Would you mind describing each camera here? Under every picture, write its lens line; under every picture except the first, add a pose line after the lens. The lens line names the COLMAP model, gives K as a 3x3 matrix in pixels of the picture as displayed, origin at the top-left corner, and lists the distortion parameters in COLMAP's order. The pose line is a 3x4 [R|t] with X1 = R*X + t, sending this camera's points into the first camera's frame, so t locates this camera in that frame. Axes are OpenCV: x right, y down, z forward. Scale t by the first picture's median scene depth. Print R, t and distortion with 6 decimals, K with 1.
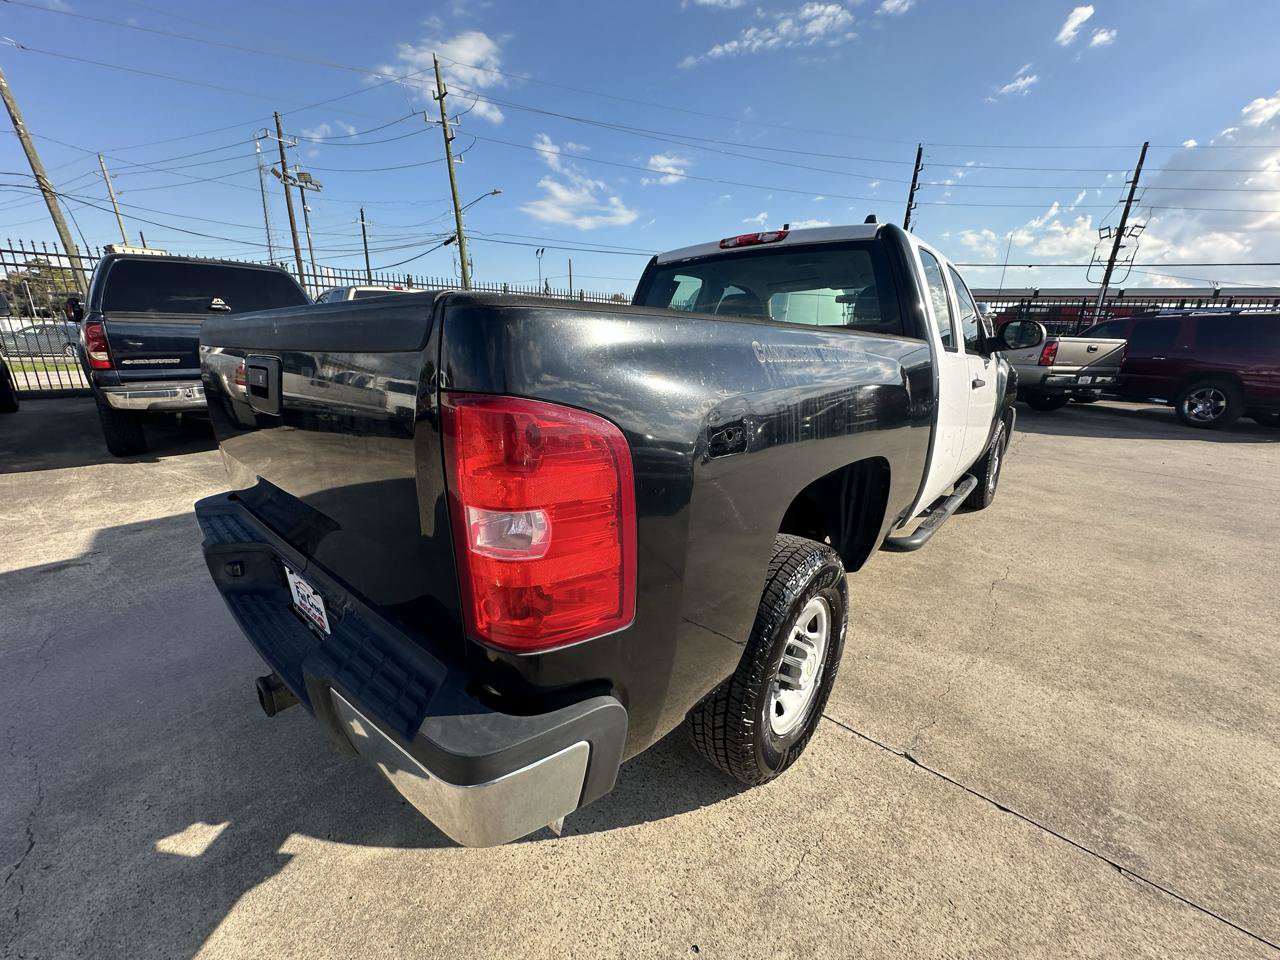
lens RADIAL K [[513.6, 0, 643.4], [0, 513.6, 478.8], [0, 0, 1]] dist [-0.001782, -0.001326]
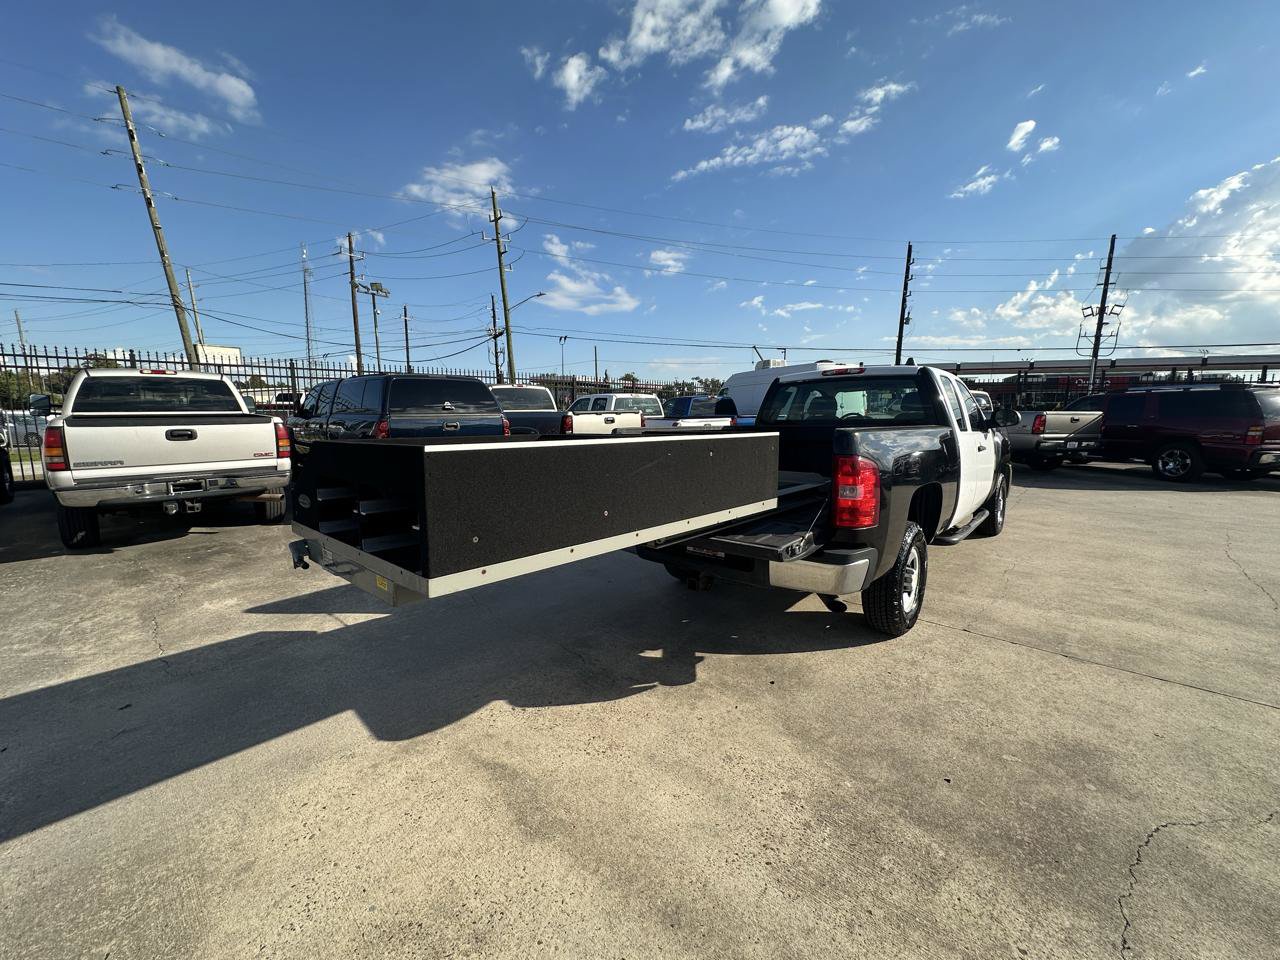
lens RADIAL K [[513.6, 0, 623.2], [0, 513.6, 469.0], [0, 0, 1]] dist [-0.001782, -0.001326]
pose [[0.998849, -0.017542, -0.044638, -0.156525], [0.010291, 0.987423, -0.157767, 0.046088], [0.046844, 0.157126, 0.986467, -0.248392]]
